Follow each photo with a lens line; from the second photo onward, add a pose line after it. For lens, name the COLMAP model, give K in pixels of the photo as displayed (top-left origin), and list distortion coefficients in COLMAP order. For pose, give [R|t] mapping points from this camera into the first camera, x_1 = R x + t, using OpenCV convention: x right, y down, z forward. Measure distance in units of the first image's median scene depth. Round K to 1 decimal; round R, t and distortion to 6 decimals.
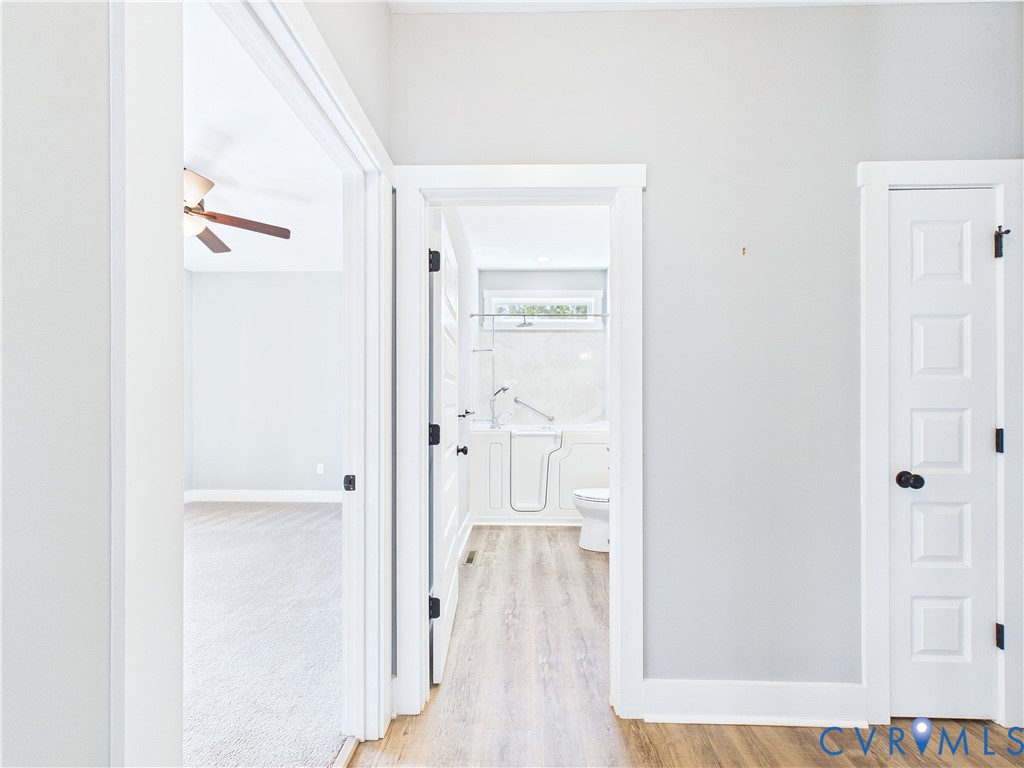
lens RADIAL K [[410.8, 0, 510.7], [0, 410.8, 389.2], [0, 0, 1]] dist [0.000333, 0.000061]
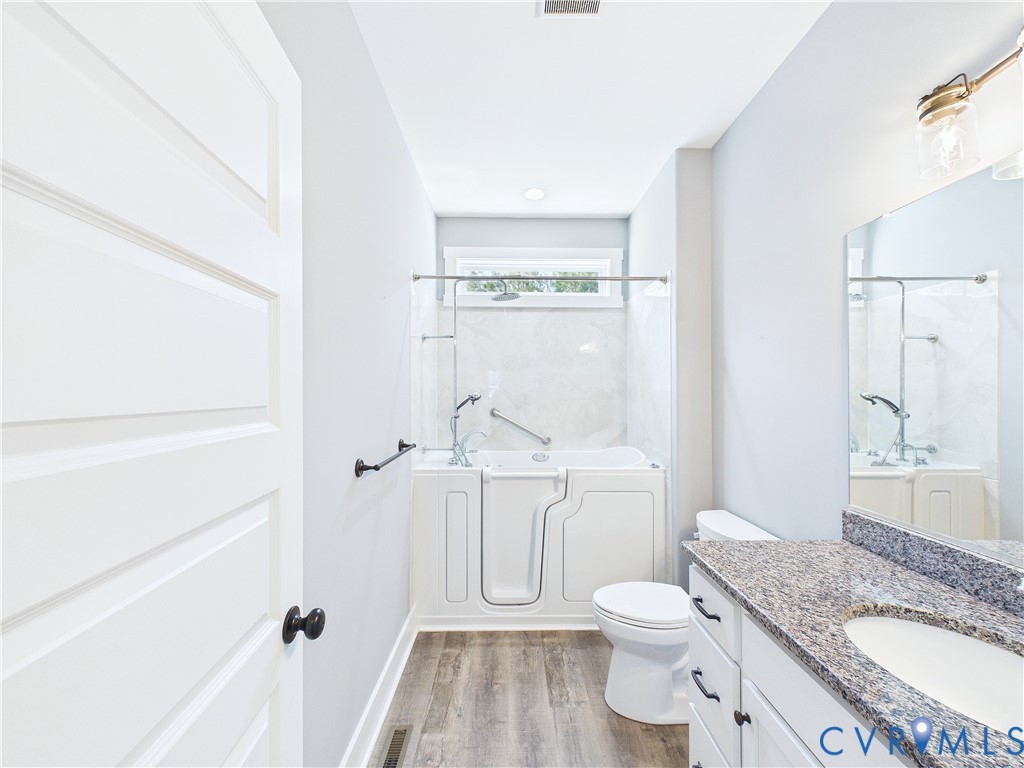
lens RADIAL K [[410.8, 0, 512.2], [0, 410.8, 386.8], [0, 0, 1]] dist [0.000333, 0.000061]
pose [[0.999208, -0.002581, 0.039719, 0.020747], [0.002197, 0.999951, 0.009700, -0.026713], [-0.039742, -0.009605, 0.999164, 0.400310]]
